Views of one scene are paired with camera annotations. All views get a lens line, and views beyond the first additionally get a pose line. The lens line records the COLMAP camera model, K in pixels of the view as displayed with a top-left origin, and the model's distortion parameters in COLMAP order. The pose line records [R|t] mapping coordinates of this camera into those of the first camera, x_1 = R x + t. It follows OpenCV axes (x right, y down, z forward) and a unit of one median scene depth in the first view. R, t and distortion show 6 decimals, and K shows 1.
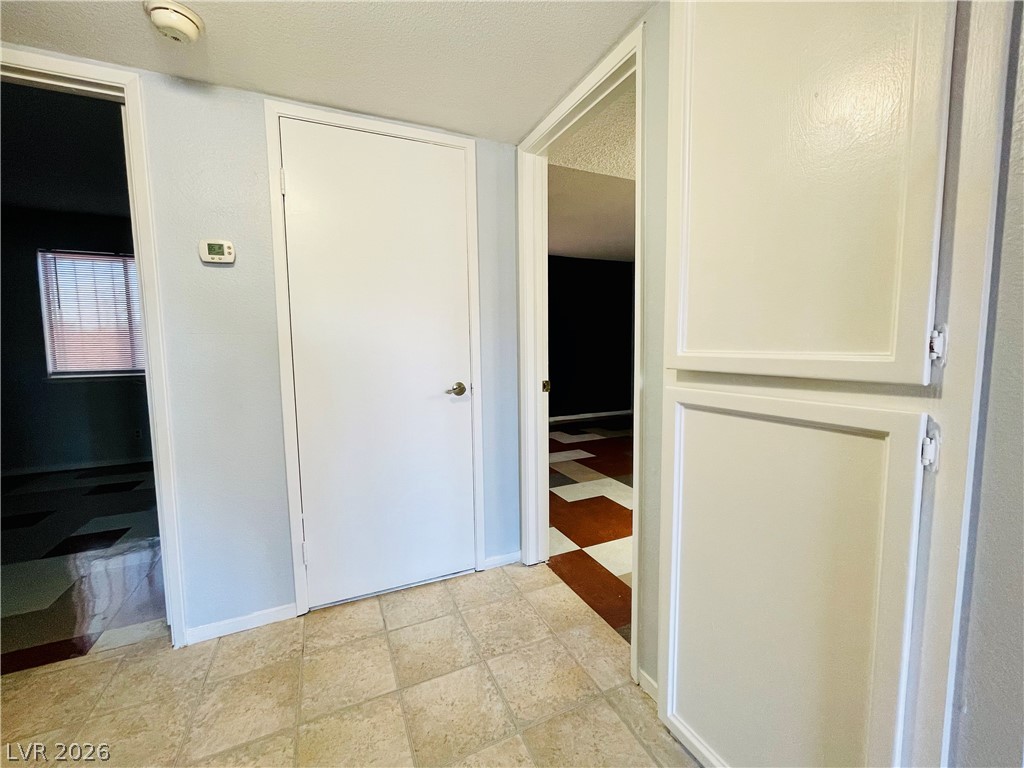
lens RADIAL K [[412.8, 0, 512.6], [0, 412.8, 381.1], [0, 0, 1]] dist [-0.001123, 0.000903]
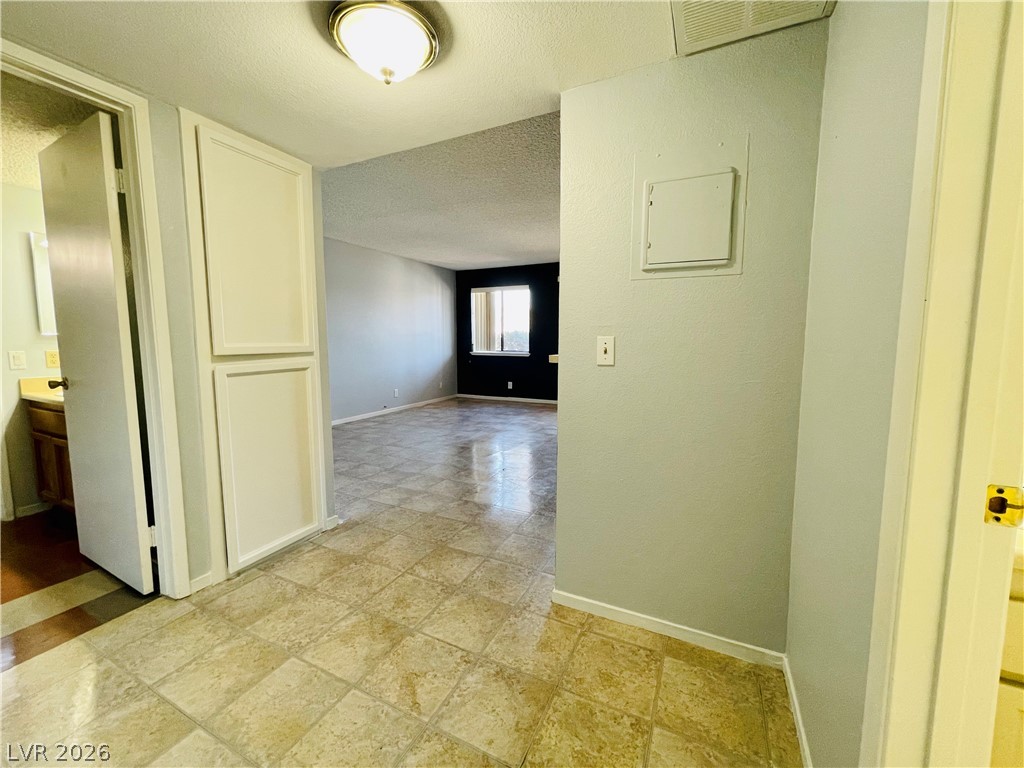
lens RADIAL K [[412.8, 0, 507.2], [0, 412.8, 385.1], [0, 0, 1]] dist [-0.001123, 0.000903]
pose [[-0.620212, -0.086061, 0.779699, -1.335391], [0.067933, 0.984337, 0.162686, -0.083071], [-0.781487, 0.153867, -0.604651, 0.911141]]
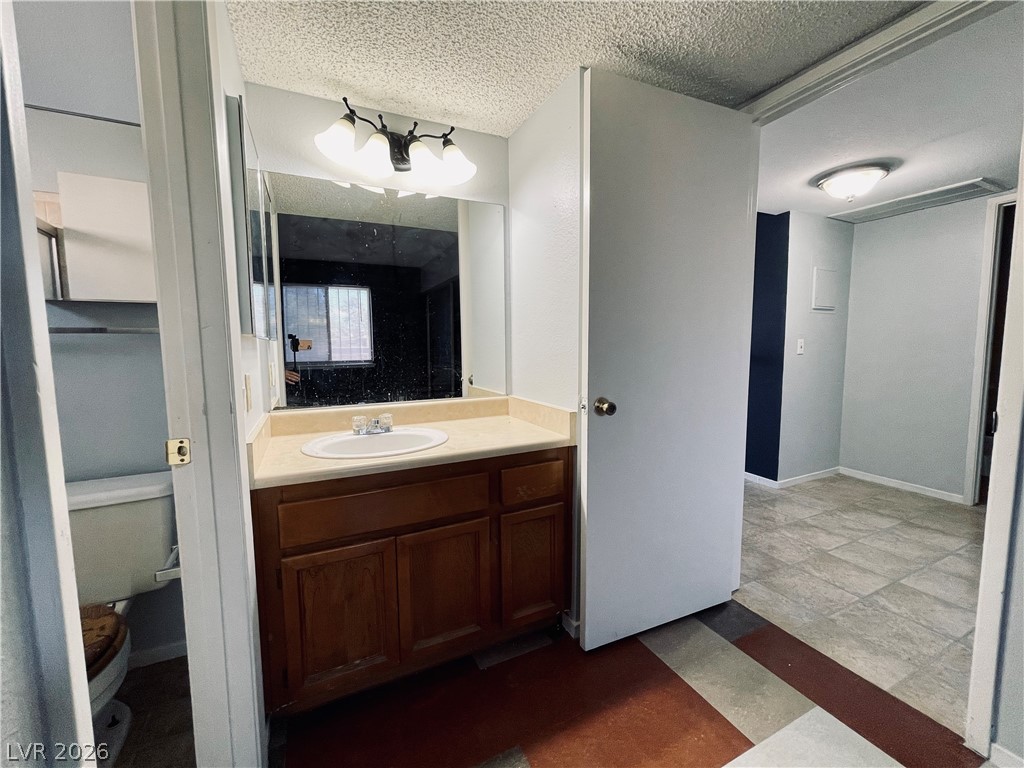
lens RADIAL K [[412.8, 0, 506.0], [0, 412.8, 379.4], [0, 0, 1]] dist [-0.001123, 0.000903]
pose [[-0.999892, 0.014683, 0.000079, 1.076819], [0.014486, 0.985570, 0.168650, -0.205811], [0.002398, 0.168633, -0.985676, 2.303476]]
